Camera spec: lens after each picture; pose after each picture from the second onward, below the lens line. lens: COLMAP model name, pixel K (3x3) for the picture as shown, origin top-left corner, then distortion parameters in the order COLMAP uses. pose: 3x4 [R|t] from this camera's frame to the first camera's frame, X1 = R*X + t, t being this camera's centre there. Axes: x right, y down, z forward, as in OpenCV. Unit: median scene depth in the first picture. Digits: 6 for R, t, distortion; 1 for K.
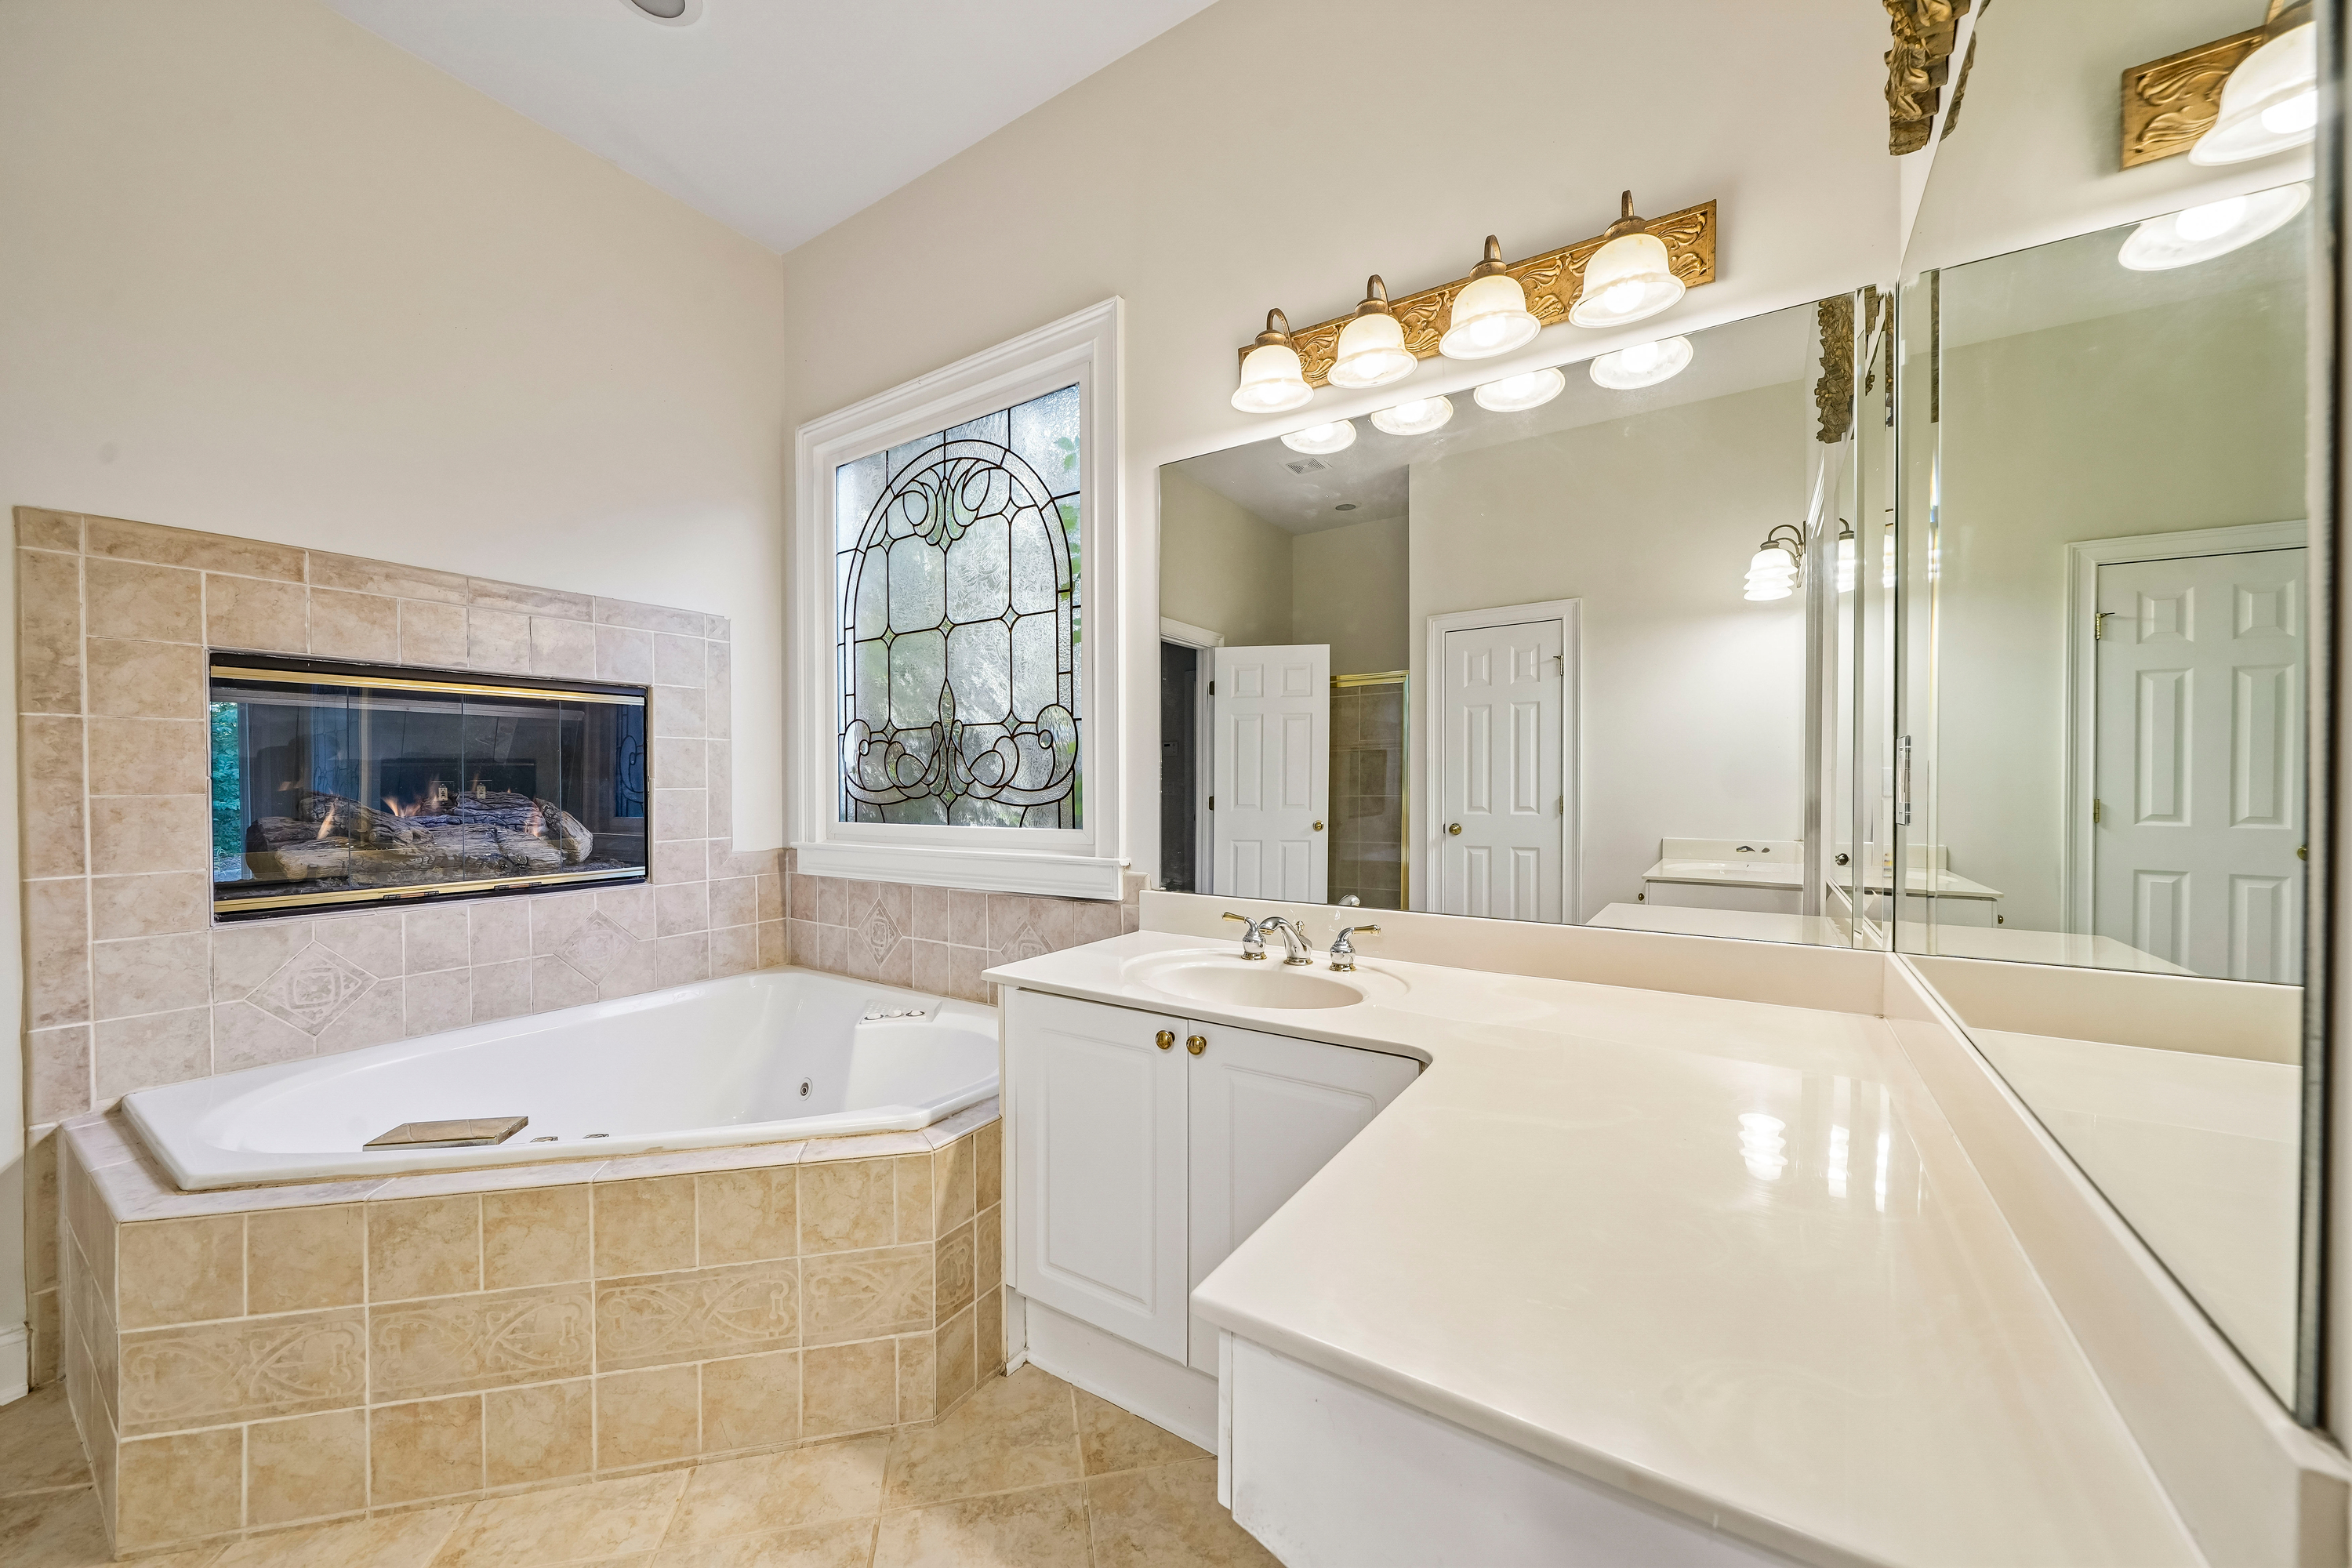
lens RADIAL K [[858.9, 0, 1170.1], [0, 858.9, 789.3], [0, 0, 1]] dist [0.002823, 0.000002]
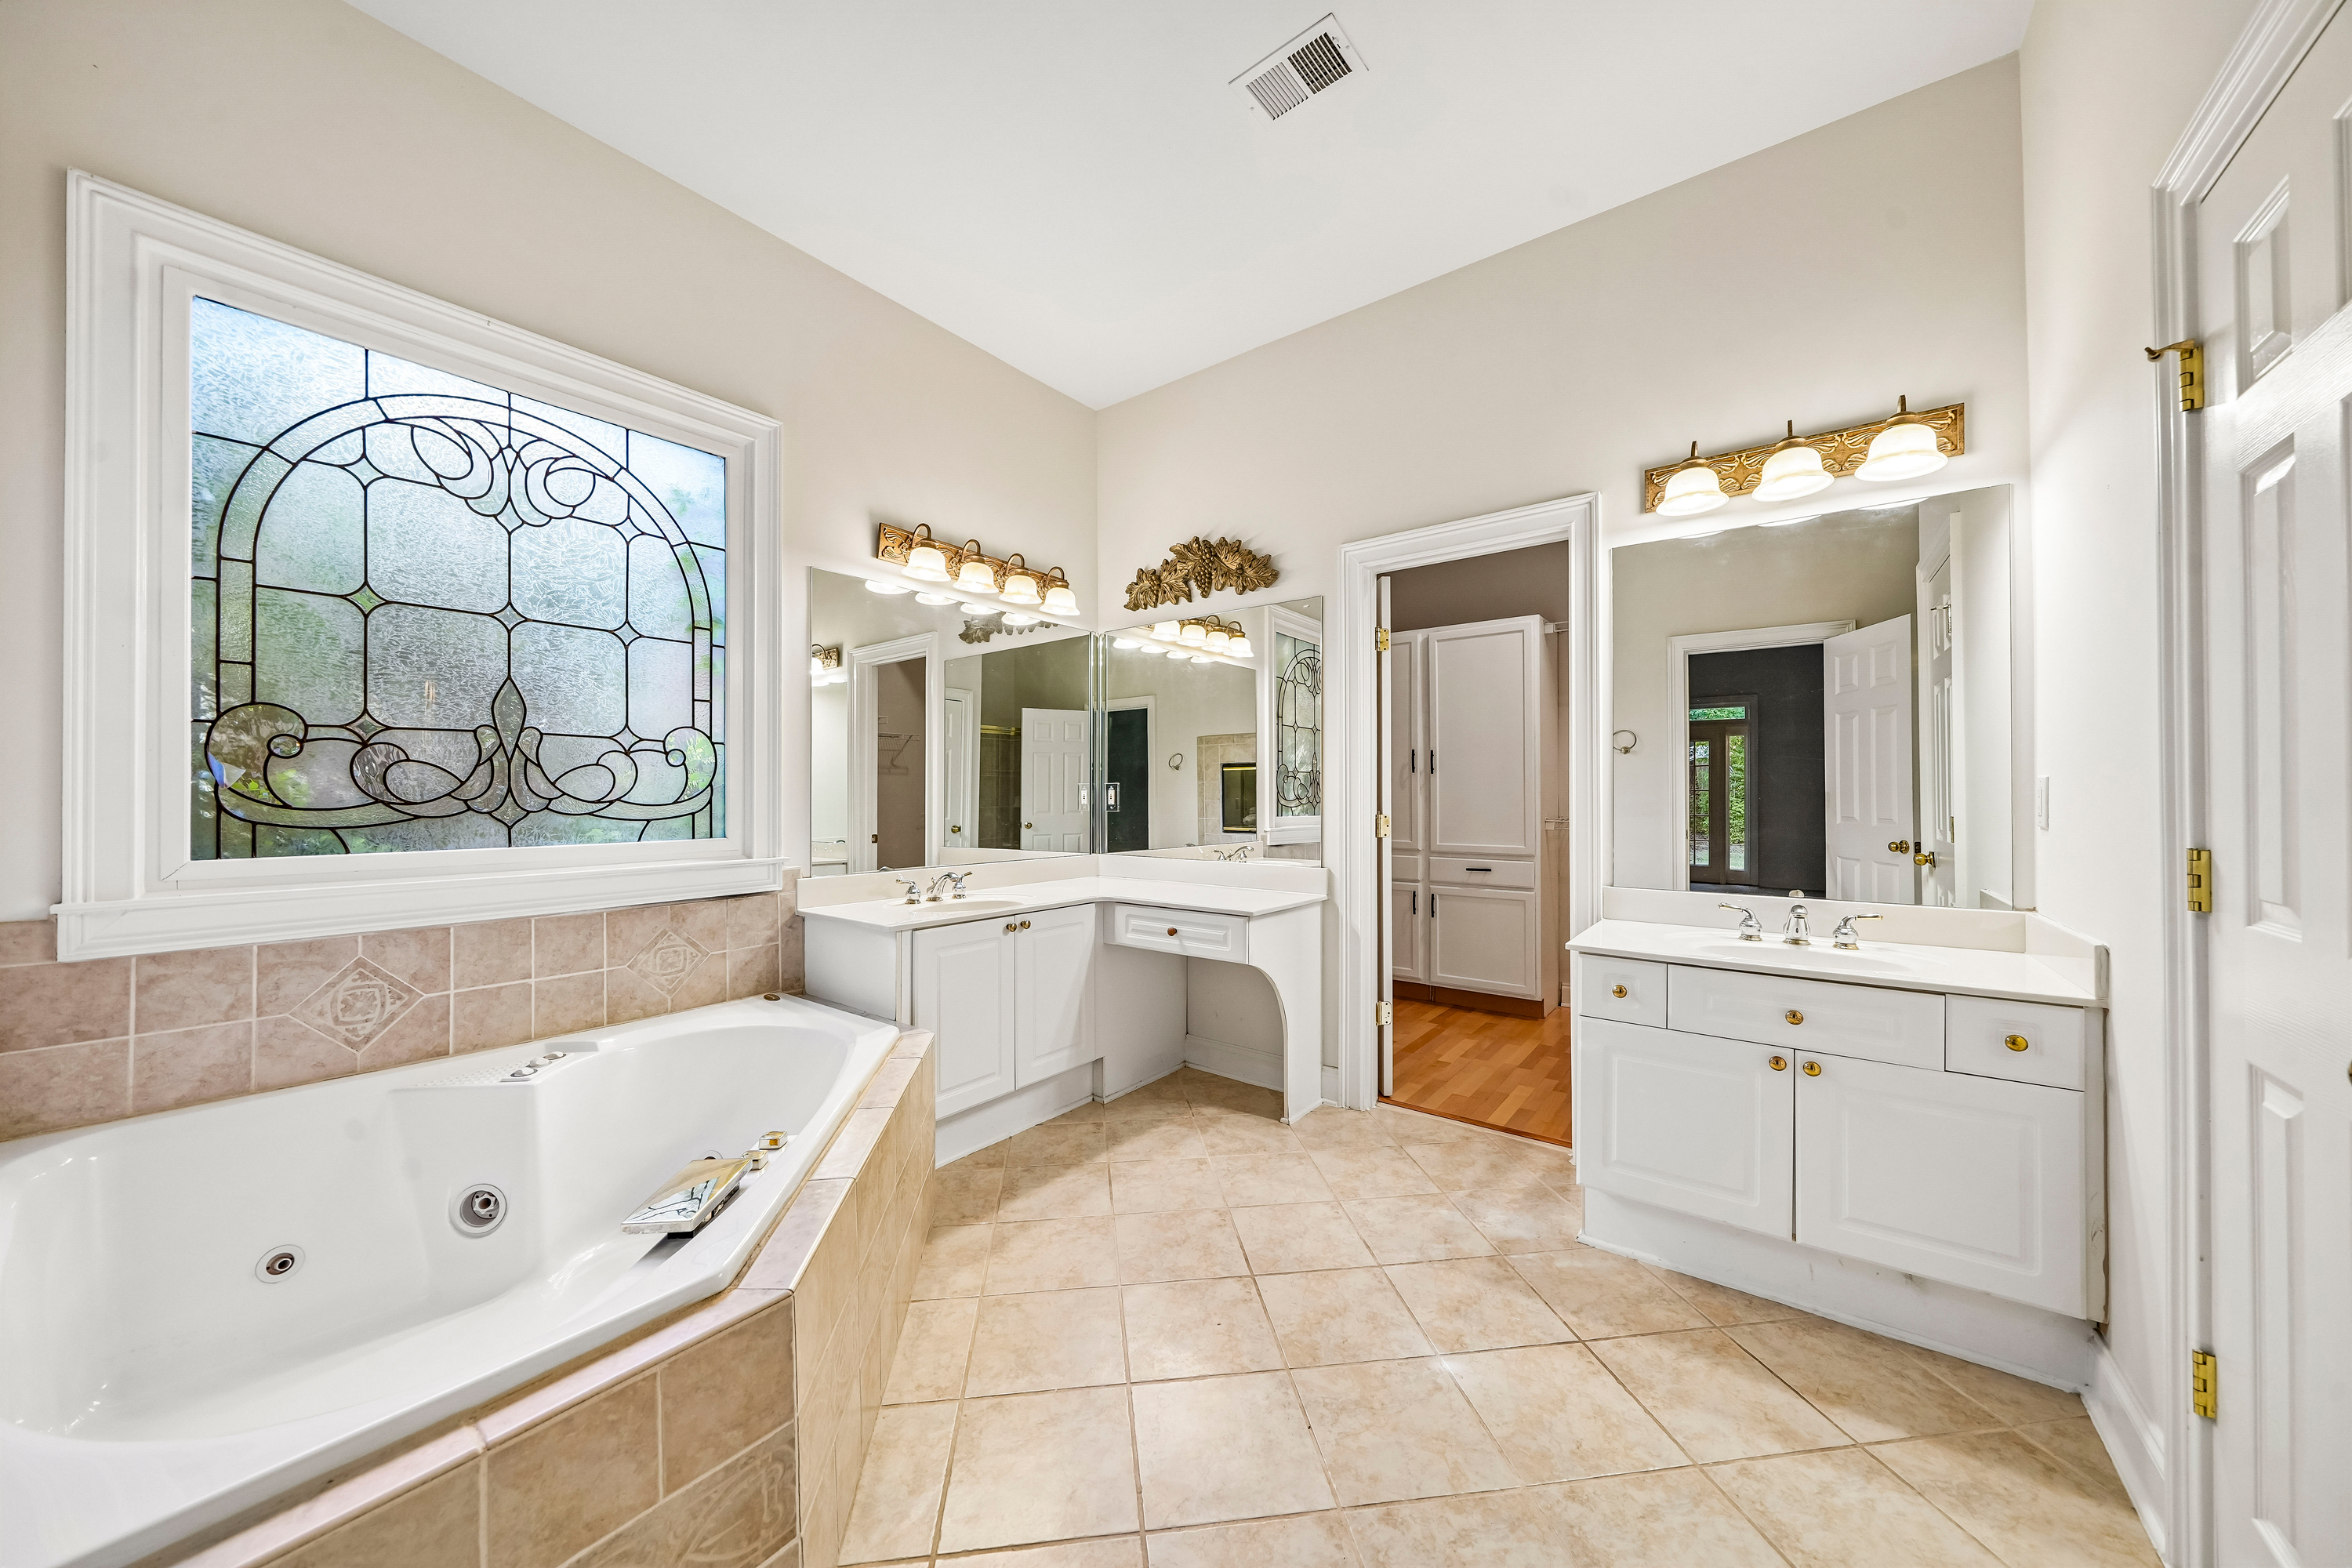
lens RADIAL K [[801.4, 0, 1173.0], [0, 801.4, 795.8], [0, 0, 1]] dist [-0.007481, 0.000942]
pose [[0.065868, 0.008622, 0.997791, -1.064502], [0.014026, 0.999856, -0.009566, 0.007843], [-0.997730, 0.014625, 0.065738, 0.296546]]
